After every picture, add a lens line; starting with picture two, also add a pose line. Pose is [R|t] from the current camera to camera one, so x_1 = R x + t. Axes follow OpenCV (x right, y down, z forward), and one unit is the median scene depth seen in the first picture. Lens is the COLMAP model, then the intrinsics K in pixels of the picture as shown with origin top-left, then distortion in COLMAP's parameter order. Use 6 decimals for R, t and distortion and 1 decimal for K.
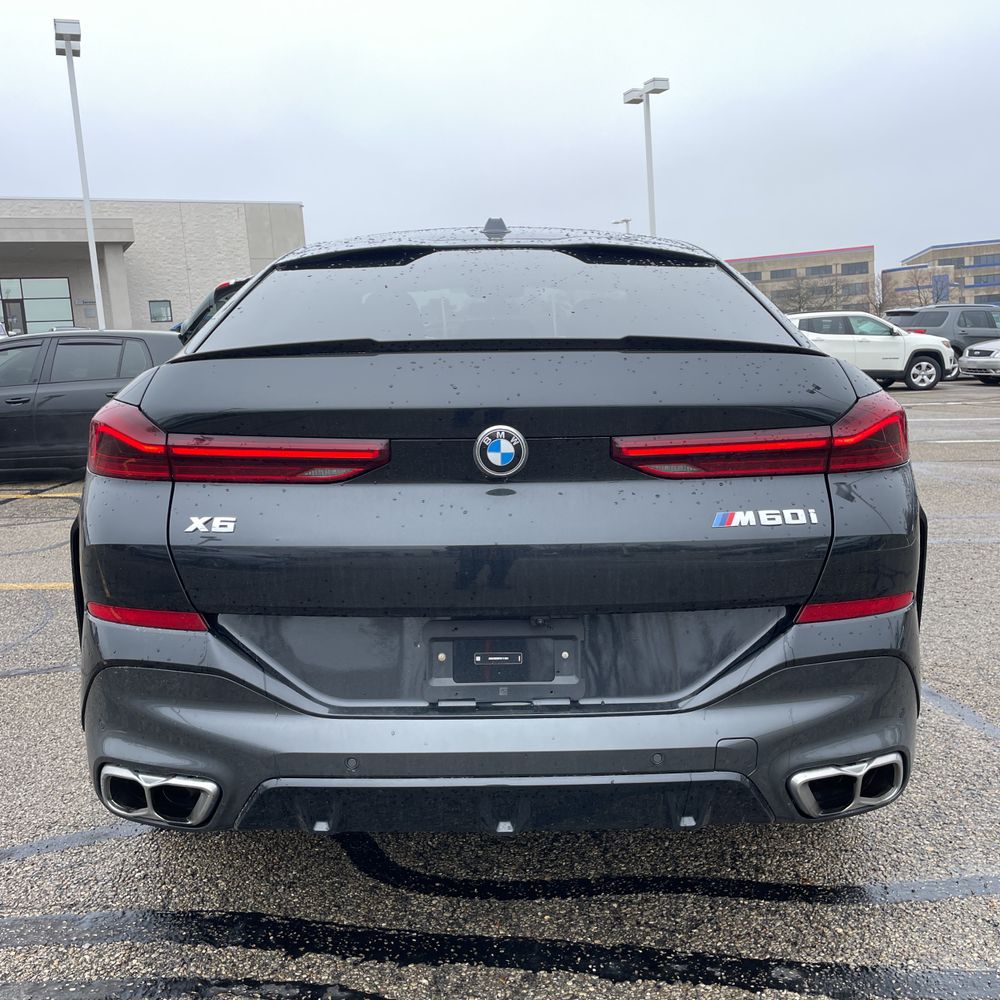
lens RADIAL K [[1014.1, 0, 504.7], [0, 1014.1, 495.8], [0, 0, 1]] dist [0.046116, 0.000000]
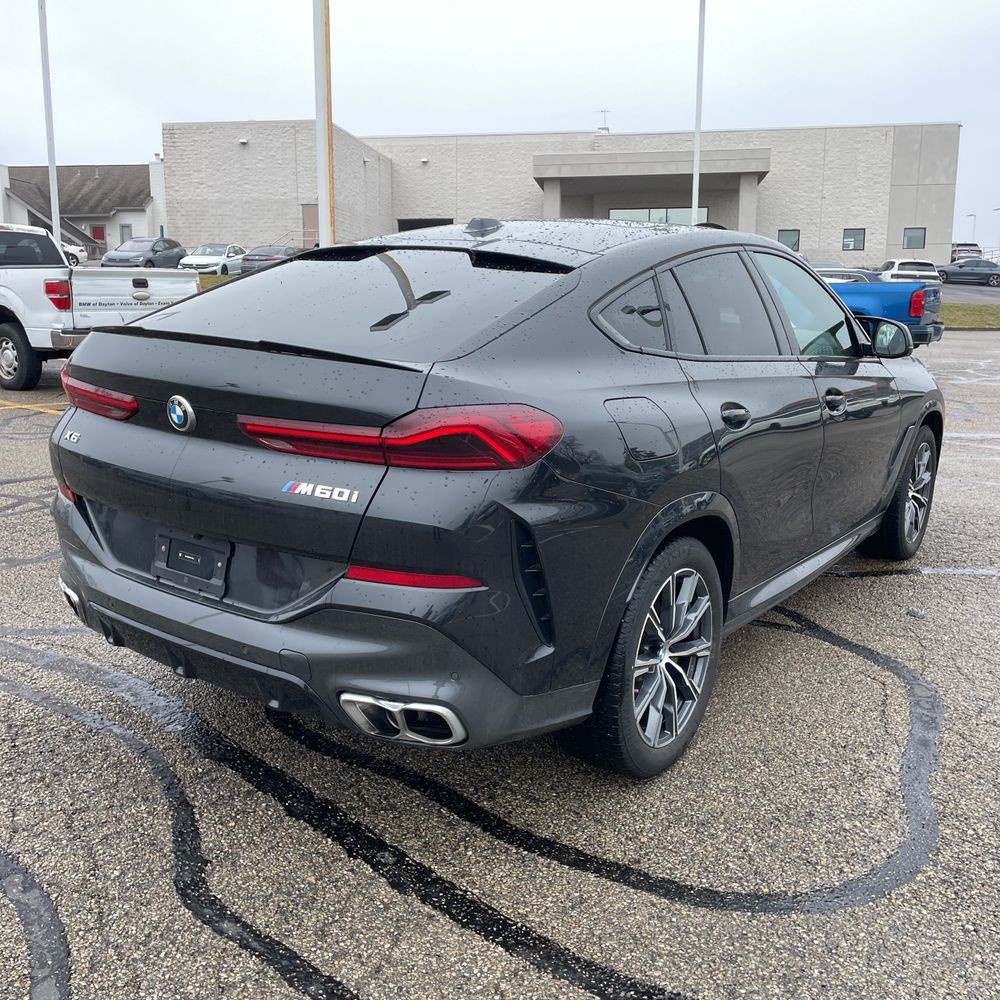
lens RADIAL K [[1014.1, 0, 495.2], [0, 1014.1, 495.6], [0, 0, 1]] dist [0.046116, 0.000000]
pose [[0.805395, 0.172568, -0.567062, 1.147632], [-0.132573, 0.984890, 0.111429, -0.143553], [0.577722, -0.014567, 0.816103, 0.073971]]
